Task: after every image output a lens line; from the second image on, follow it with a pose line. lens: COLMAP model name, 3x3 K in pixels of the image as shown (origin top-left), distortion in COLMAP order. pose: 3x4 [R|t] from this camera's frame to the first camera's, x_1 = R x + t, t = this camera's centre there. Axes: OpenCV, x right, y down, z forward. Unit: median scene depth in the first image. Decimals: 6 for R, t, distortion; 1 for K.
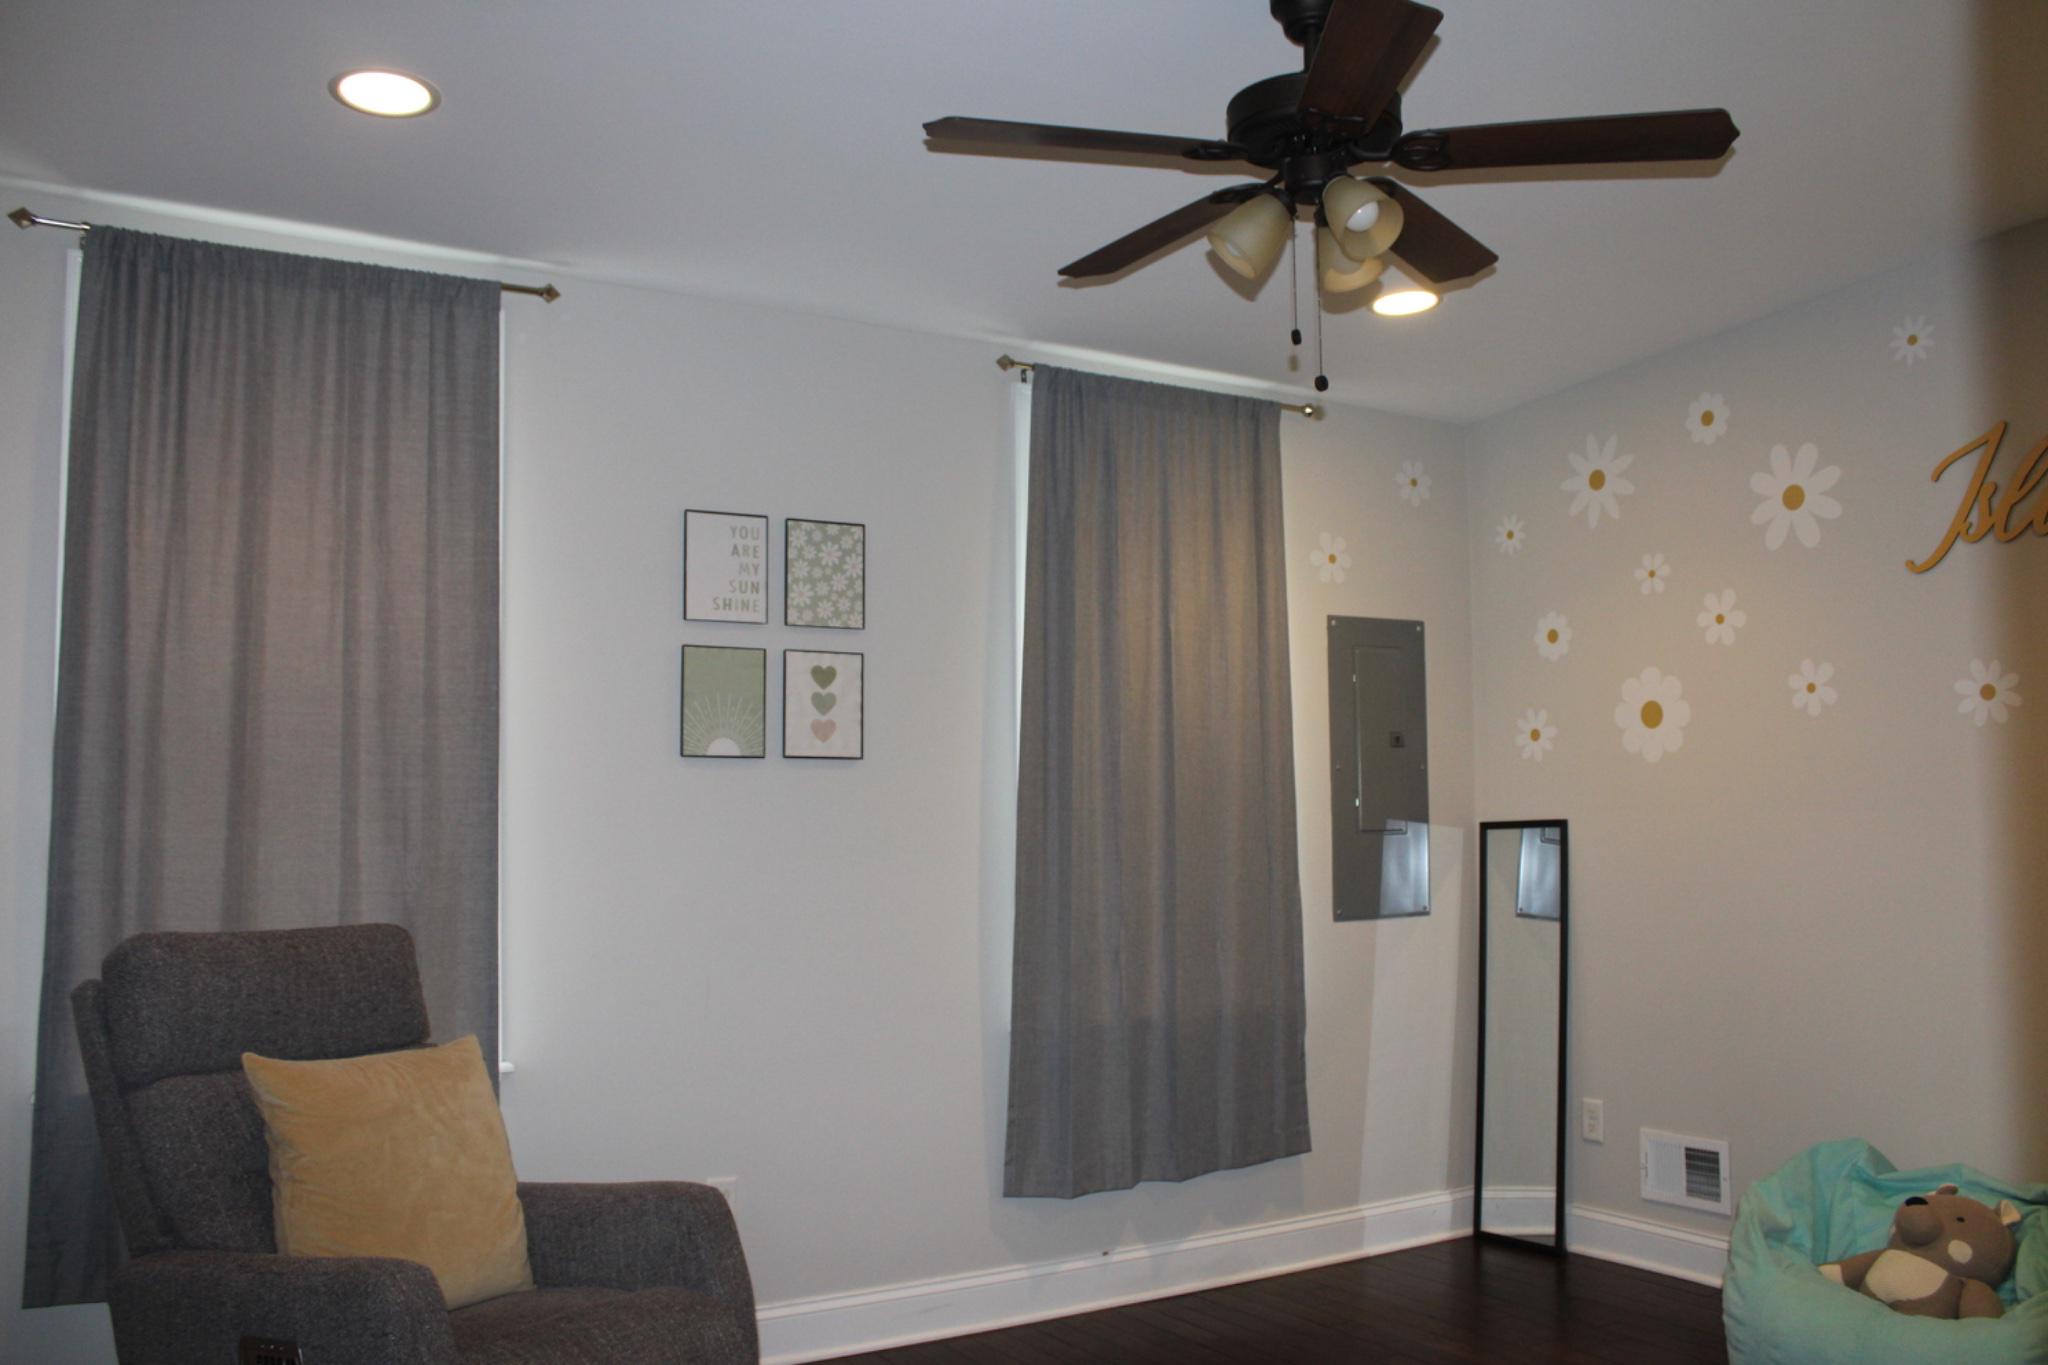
lens RADIAL K [[1715.8, 0, 1029.9], [0, 1715.8, 695.4], [0, 0, 1]] dist [-0.168874, 0.156388]
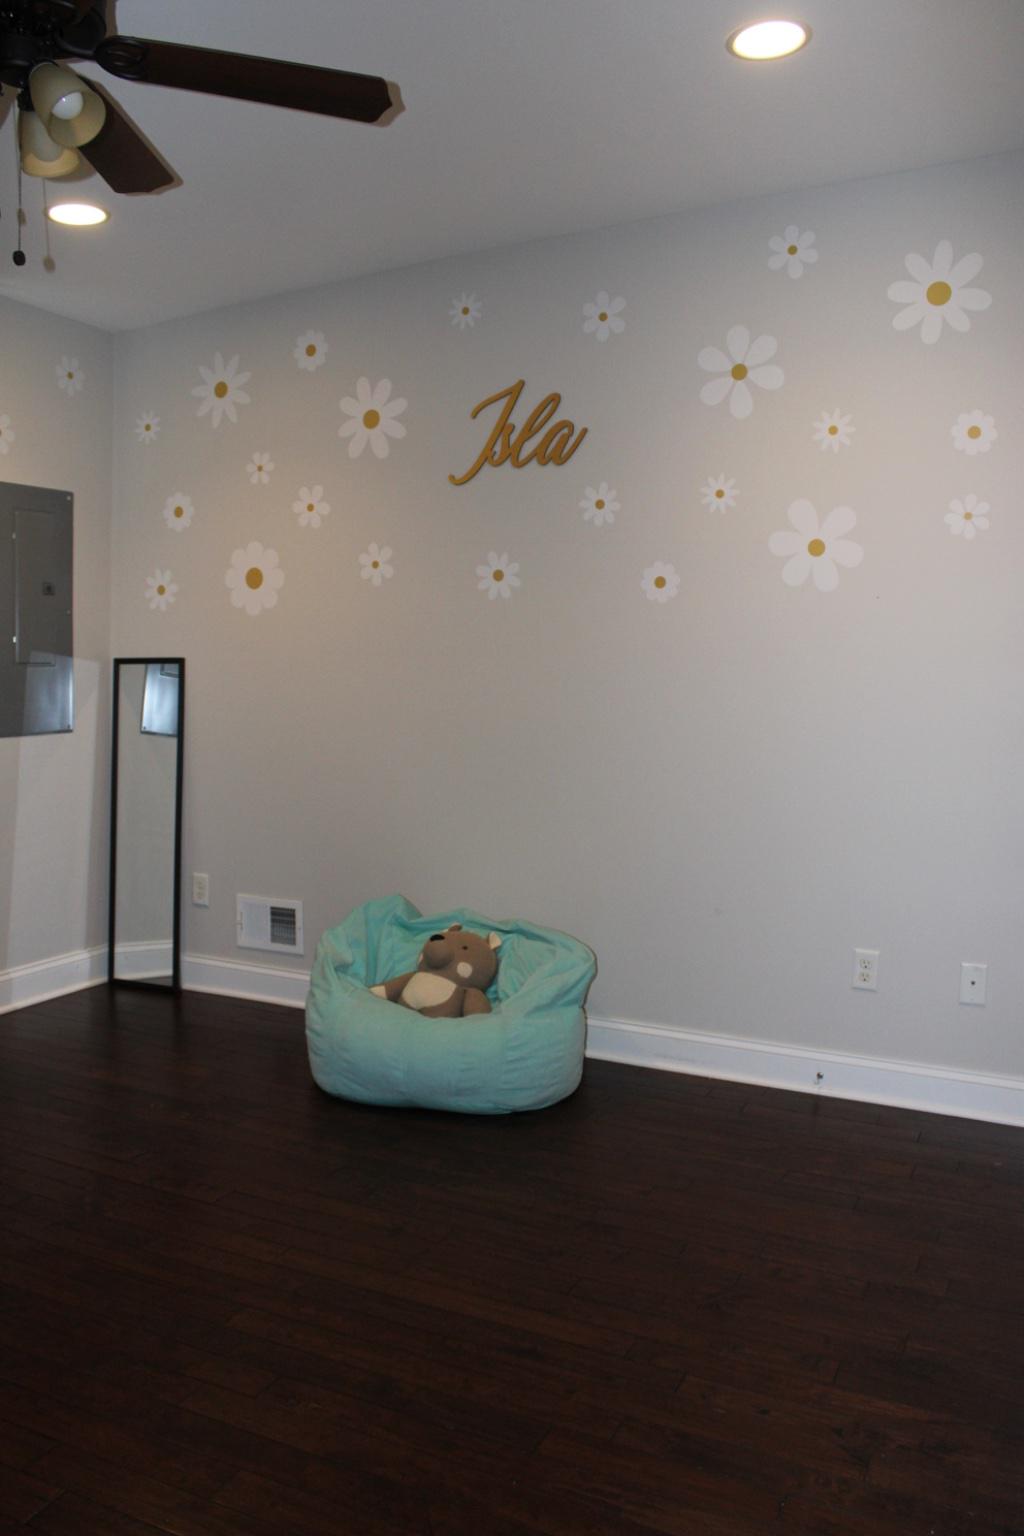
lens RADIAL K [[1286.9, 0, 512.0], [0, 1286.9, 768.0], [0, 0, 1]] dist [-0.168874, 0.156388]
pose [[0.833779, -0.021600, 0.551676, -0.007532], [-0.066457, 0.988042, 0.139126, 0.006183], [-0.548084, -0.152663, 0.822373, 0.068938]]
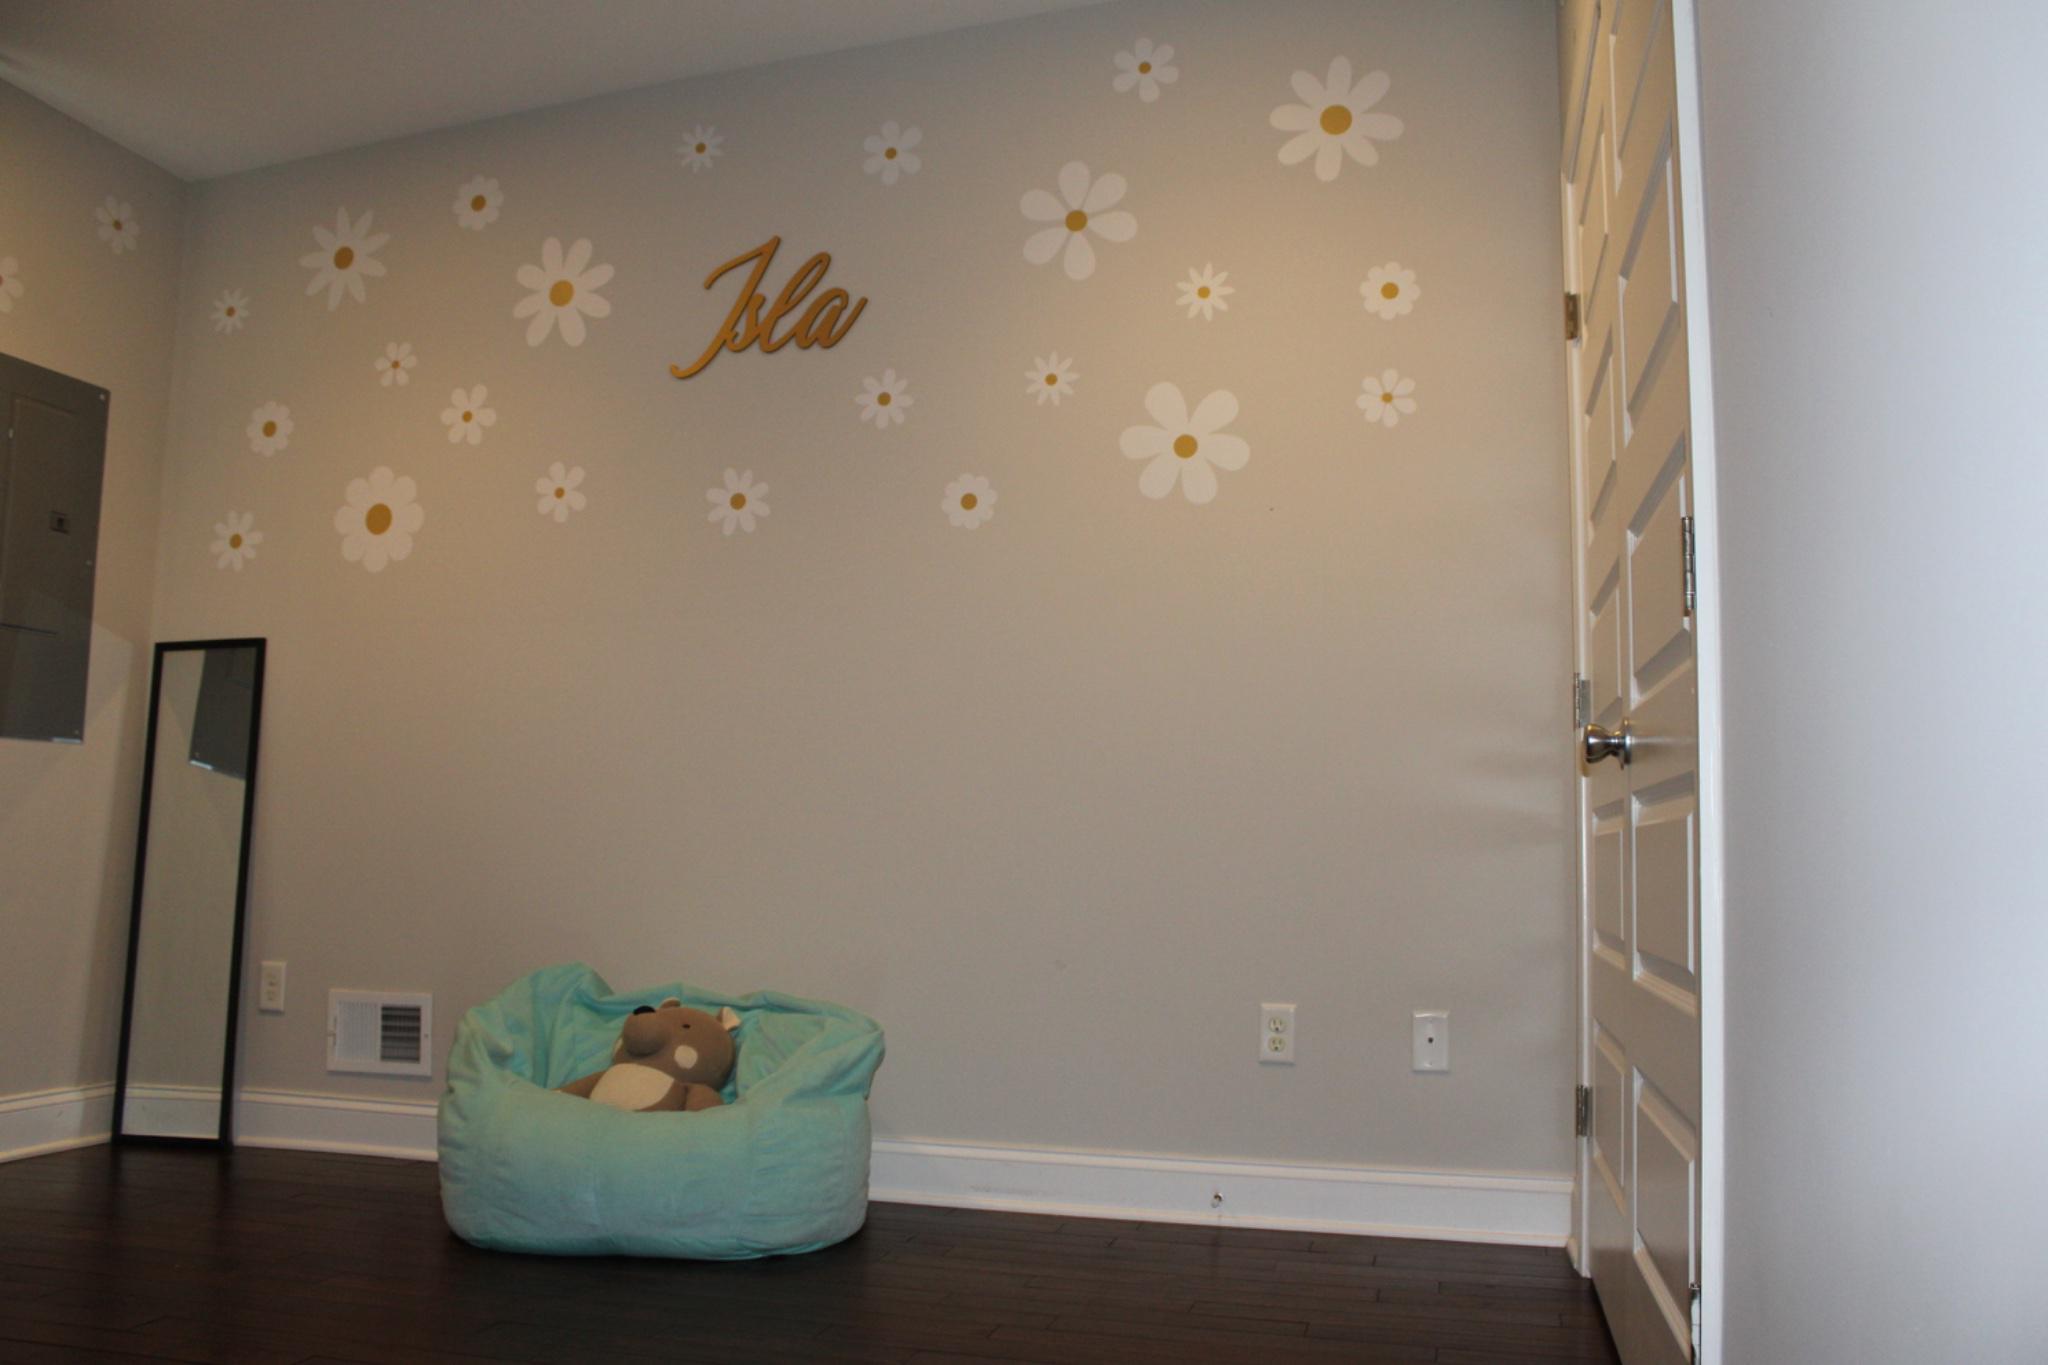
lens RADIAL K [[1715.8, 0, 1029.9], [0, 1715.8, 695.4], [0, 0, 1]] dist [-0.168874, 0.156388]
pose [[0.715987, 0.092472, 0.691962, 0.012598], [-0.069714, 0.995705, -0.060928, 0.139587], [-0.694624, -0.004616, 0.719359, 0.128496]]
